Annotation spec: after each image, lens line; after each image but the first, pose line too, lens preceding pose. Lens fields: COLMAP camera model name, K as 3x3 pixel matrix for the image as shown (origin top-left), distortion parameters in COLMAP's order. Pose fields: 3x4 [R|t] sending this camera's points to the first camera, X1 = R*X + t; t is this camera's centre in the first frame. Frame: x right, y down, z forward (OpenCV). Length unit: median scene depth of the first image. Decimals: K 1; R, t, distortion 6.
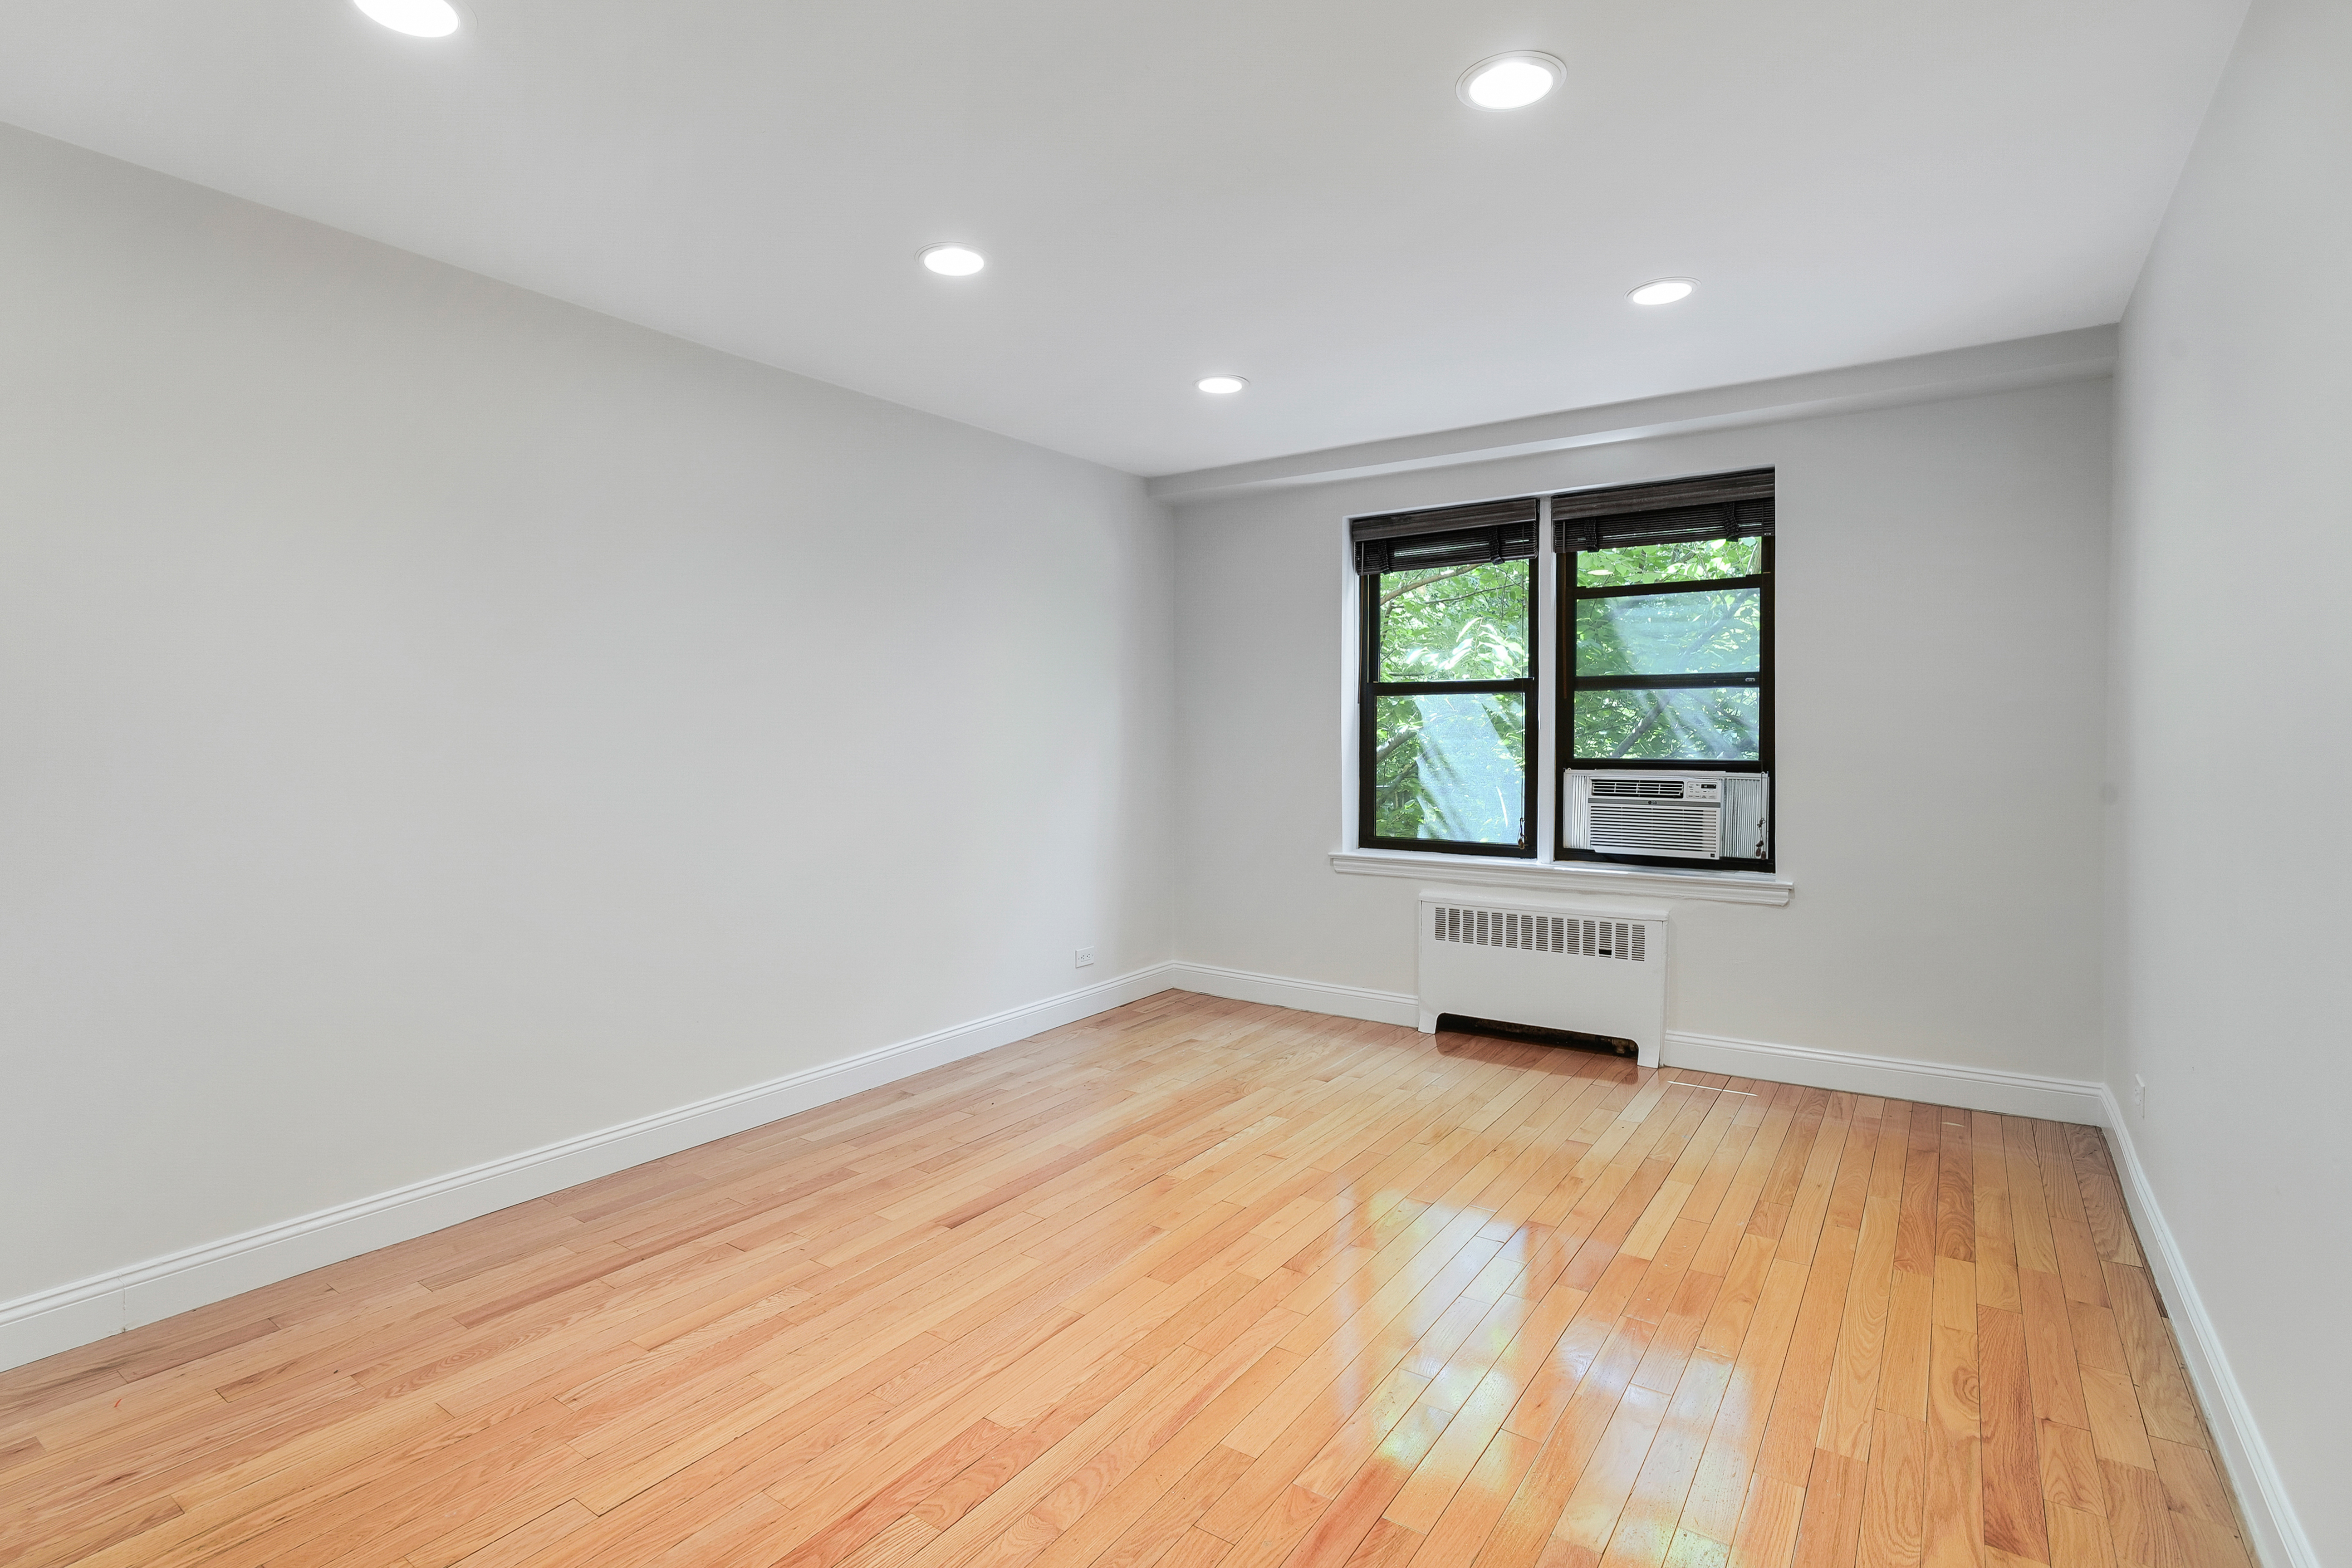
lens RADIAL K [[1126.3, 0, 1182.1], [0, 1126.3, 734.9], [0, 0, 1]] dist [-0.015952, 0.008197]
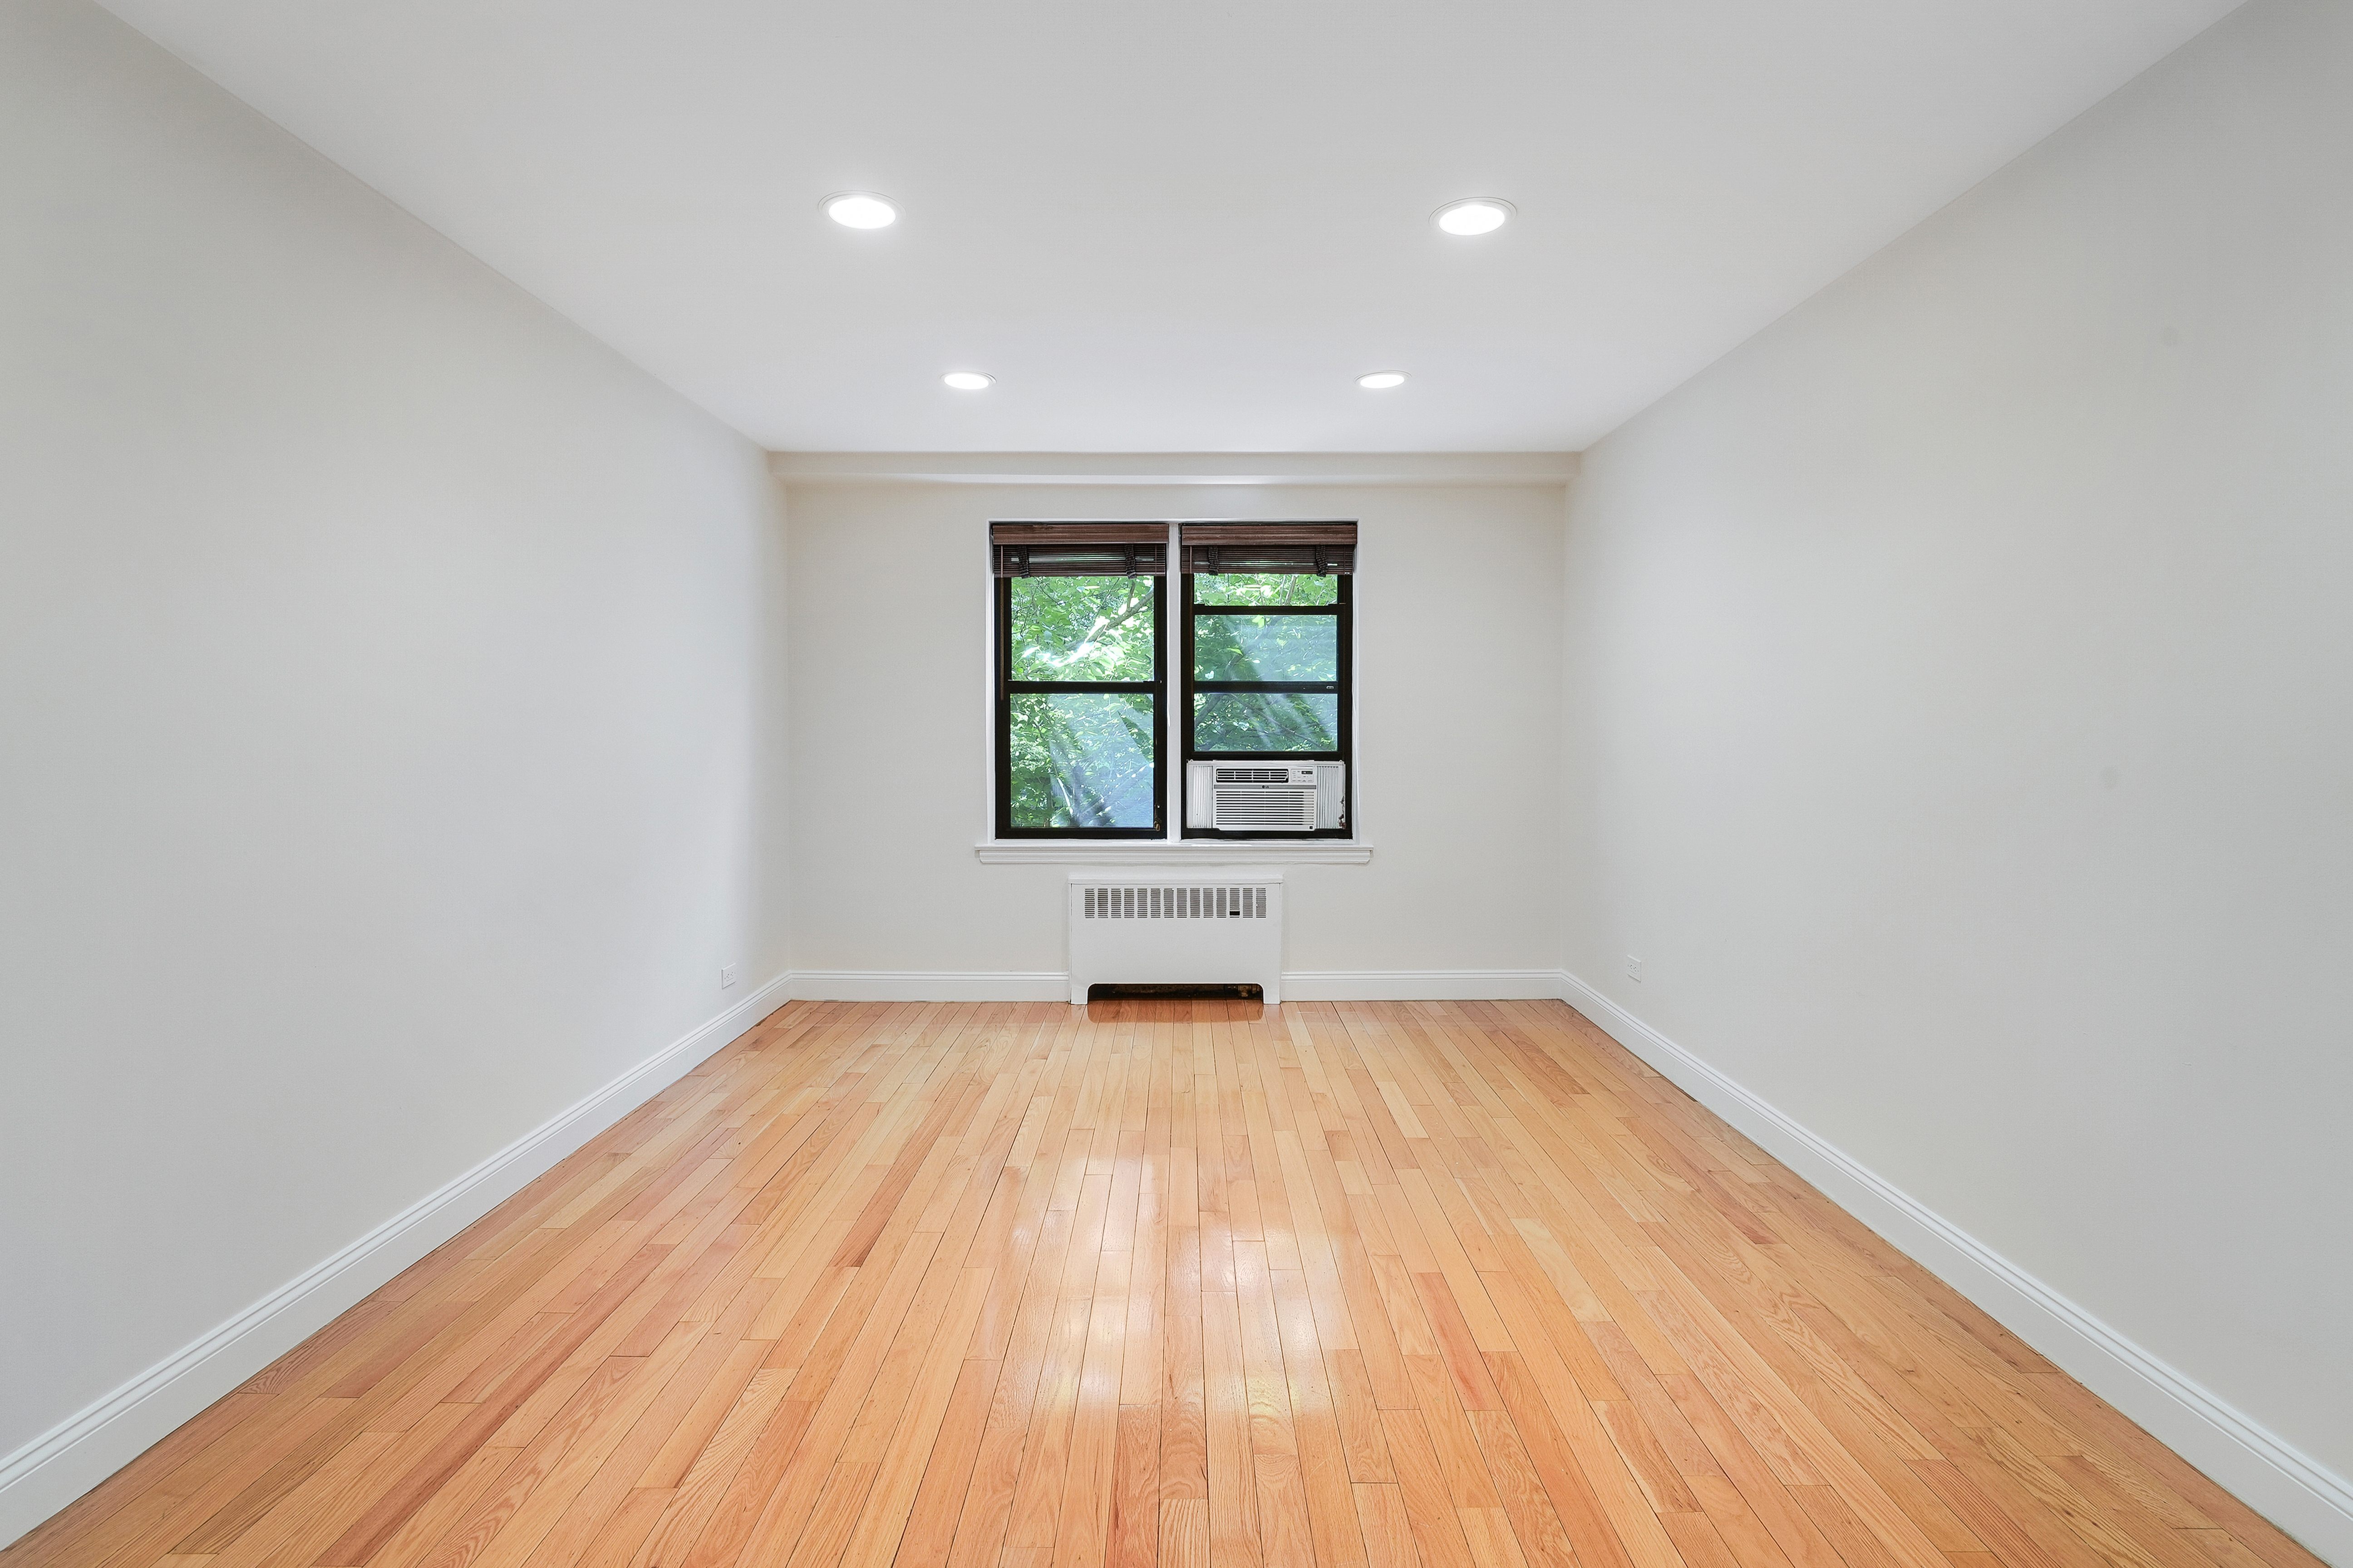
lens RADIAL K [[1102.7, 0, 1181.4], [0, 1102.7, 737.7], [0, 0, 1]] dist [0.000113, -0.000202]
pose [[0.824300, -0.001721, 0.566151, -0.329693], [-0.002042, 0.999980, 0.006013, 0.000688], [-0.566150, -0.006113, 0.824280, 0.071986]]
